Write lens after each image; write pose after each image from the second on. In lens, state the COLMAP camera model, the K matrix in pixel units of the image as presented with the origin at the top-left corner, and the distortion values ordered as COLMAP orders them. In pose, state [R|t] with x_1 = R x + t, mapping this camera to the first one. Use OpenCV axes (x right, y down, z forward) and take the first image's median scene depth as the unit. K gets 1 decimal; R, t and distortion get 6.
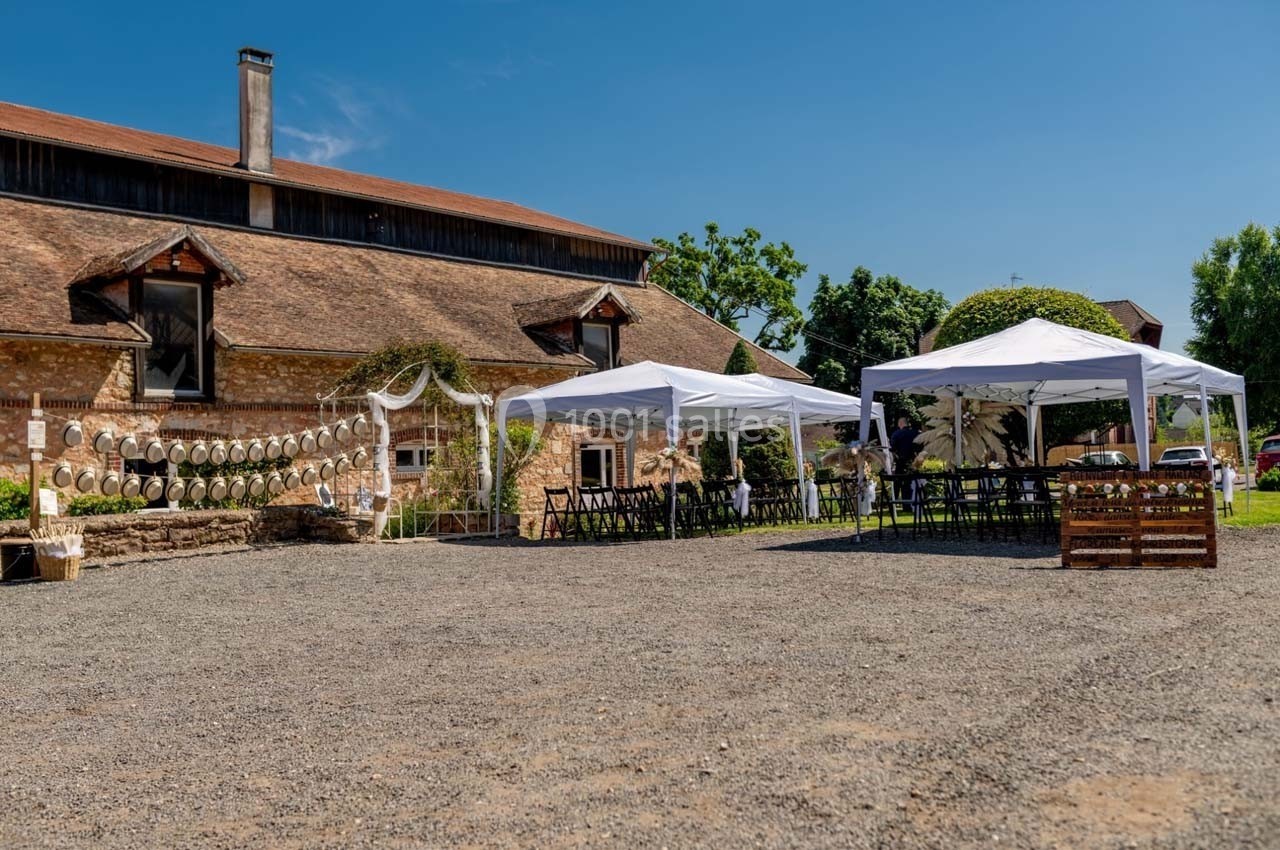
lens RADIAL K [[1230.6, 0, 640.2], [0, 1230.6, 425.5], [0, 0, 1]] dist [-0.019670, 0.000000]
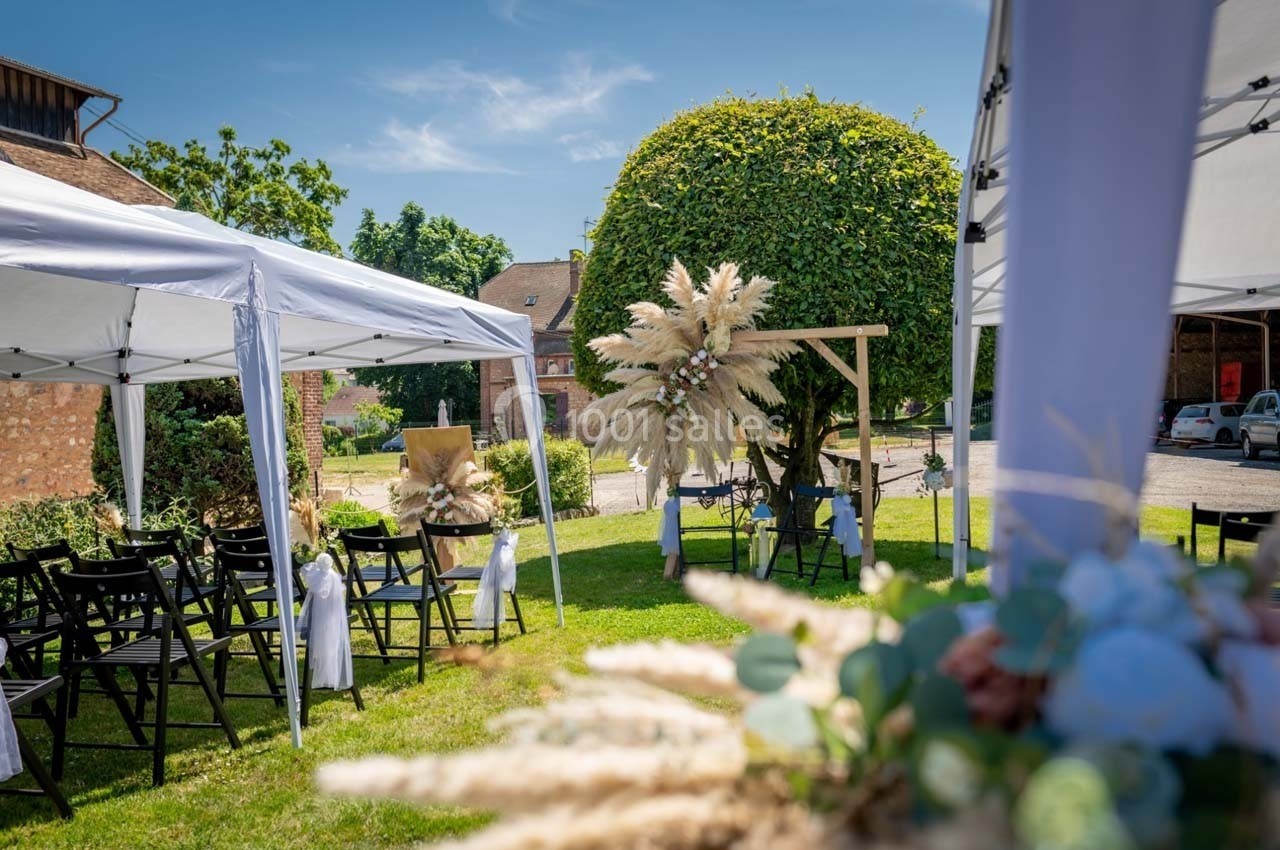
lens RADIAL K [[1230.6, 0, 640.8], [0, 1230.6, 419.4], [0, 0, 1]] dist [-0.019670, 0.000000]
pose [[0.932630, 0.010717, 0.360676, 0.024530], [-0.019897, 0.999565, 0.021748, 0.001140], [-0.360286, -0.027459, 0.932438, 0.166777]]
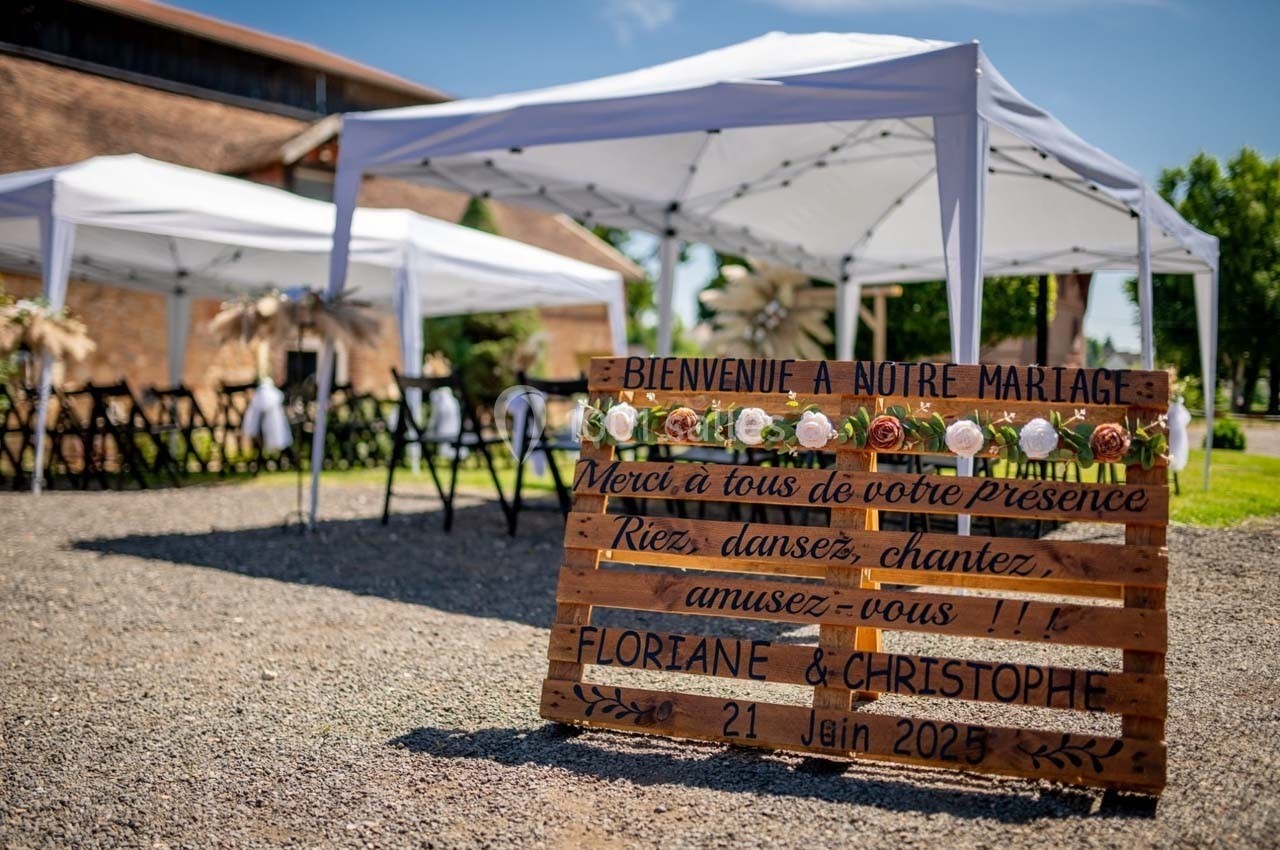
lens RADIAL K [[1230.6, 0, 639.1], [0, 1230.6, 426.3], [0, 0, 1]] dist [-0.019670, 0.000000]
pose [[0.997722, 0.046072, 0.049283, 0.047142], [-0.048924, 0.997099, 0.058315, 0.005151], [-0.046453, -0.060593, 0.997081, 0.102436]]
